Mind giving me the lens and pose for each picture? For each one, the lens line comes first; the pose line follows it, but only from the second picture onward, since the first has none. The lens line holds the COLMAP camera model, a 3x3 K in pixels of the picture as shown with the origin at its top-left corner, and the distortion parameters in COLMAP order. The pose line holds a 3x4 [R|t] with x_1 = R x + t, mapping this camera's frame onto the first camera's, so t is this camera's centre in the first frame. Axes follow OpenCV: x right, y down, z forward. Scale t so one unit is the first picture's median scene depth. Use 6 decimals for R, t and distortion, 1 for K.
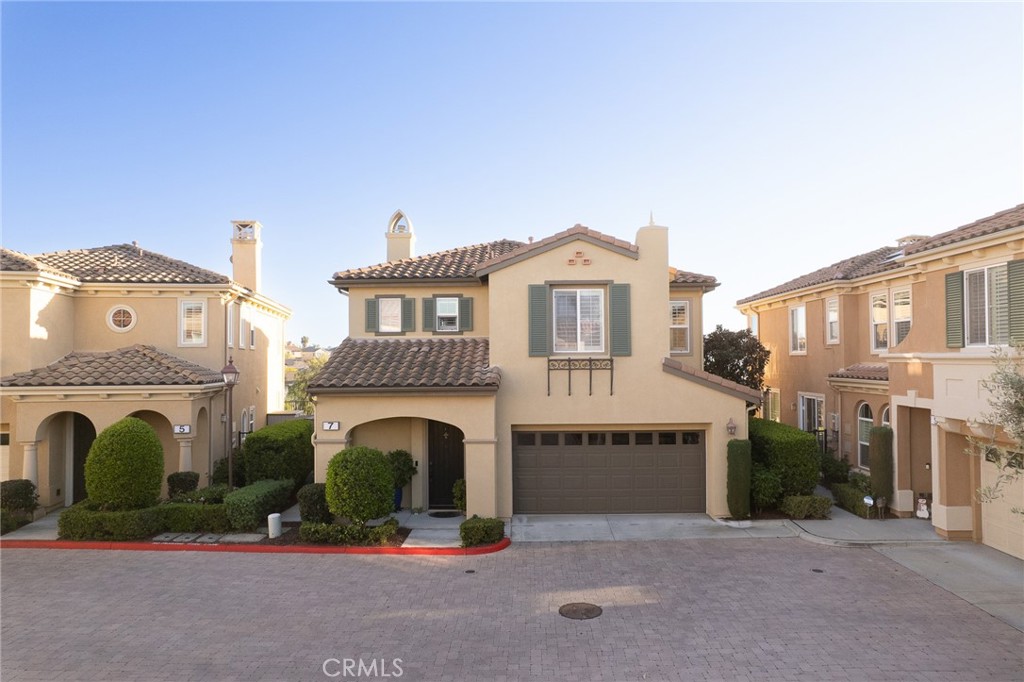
lens RADIAL K [[599.0, 0, 513.1], [0, 599.0, 289.9], [0, 0, 1]] dist [-0.056138, 0.038884]
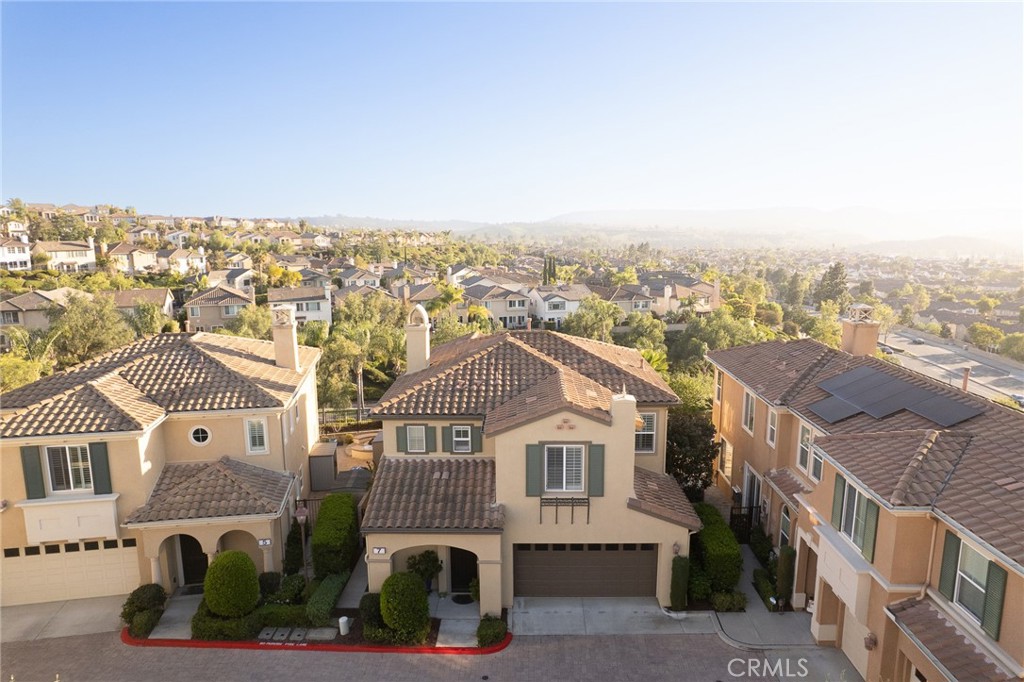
lens RADIAL K [[599.0, 0, 513.1], [0, 599.0, 289.9], [0, 0, 1]] dist [-0.056138, 0.038884]
pose [[1.000000, 0.000215, 0.000635, -0.002855], [-0.000326, 0.983385, 0.181530, -0.584979], [-0.000586, -0.181530, 0.983385, -0.211649]]
